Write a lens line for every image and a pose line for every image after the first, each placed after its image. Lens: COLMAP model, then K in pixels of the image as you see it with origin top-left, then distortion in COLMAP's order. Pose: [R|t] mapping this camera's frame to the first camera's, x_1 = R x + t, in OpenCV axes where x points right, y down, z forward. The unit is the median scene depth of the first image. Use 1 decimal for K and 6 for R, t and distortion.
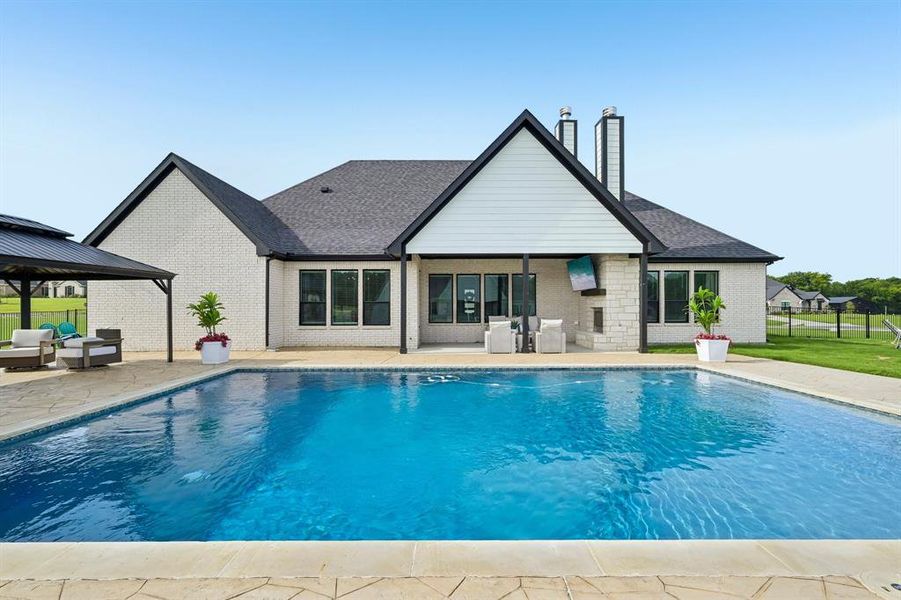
lens RADIAL K [[441.8, 0, 447.0], [0, 441.8, 304.5], [0, 0, 1]] dist [0.025970, 0.000041]
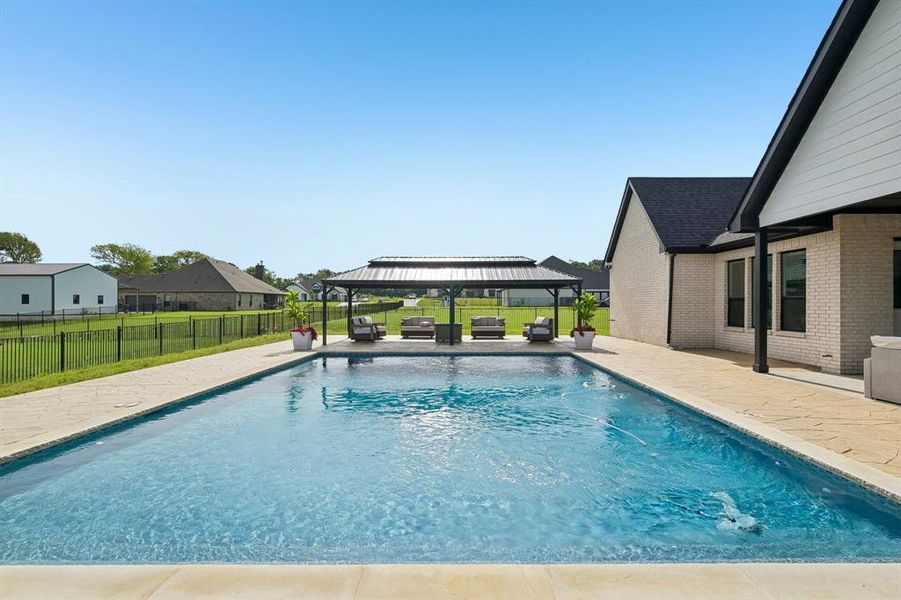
lens RADIAL K [[441.8, 0, 454.0], [0, 441.8, 303.6], [0, 0, 1]] dist [0.025970, 0.000041]
pose [[-0.022738, 0.003765, -0.999734, 0.610618], [0.008398, 0.999958, 0.003575, -0.003124], [0.999706, -0.008315, -0.022769, 0.531354]]
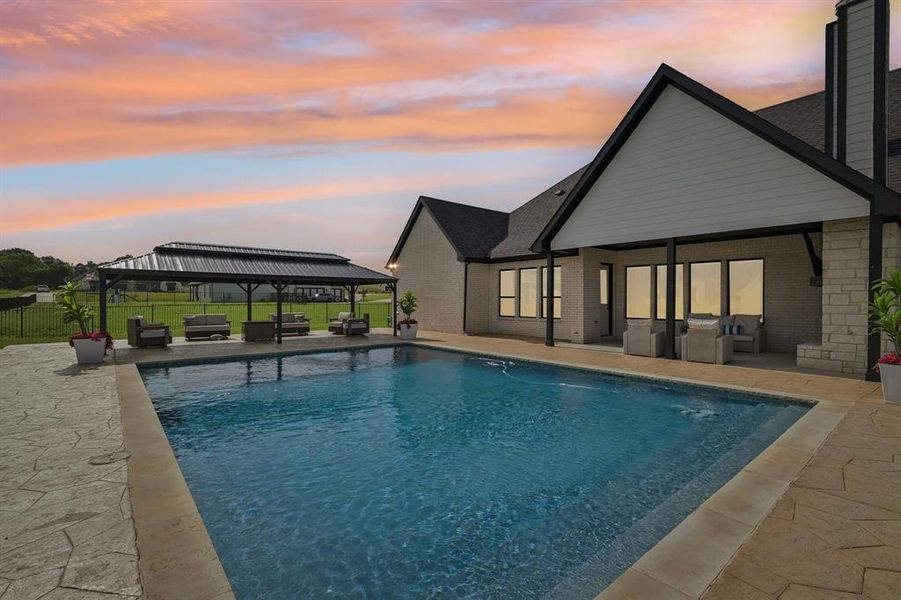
lens RADIAL K [[441.8, 0, 455.7], [0, 441.8, 295.4], [0, 0, 1]] dist [0.025970, 0.000041]
pose [[0.613748, -0.002635, -0.789498, 0.595577], [0.000413, 0.999995, -0.003017, -0.006112], [0.789502, 0.001525, 0.613746, 0.185425]]
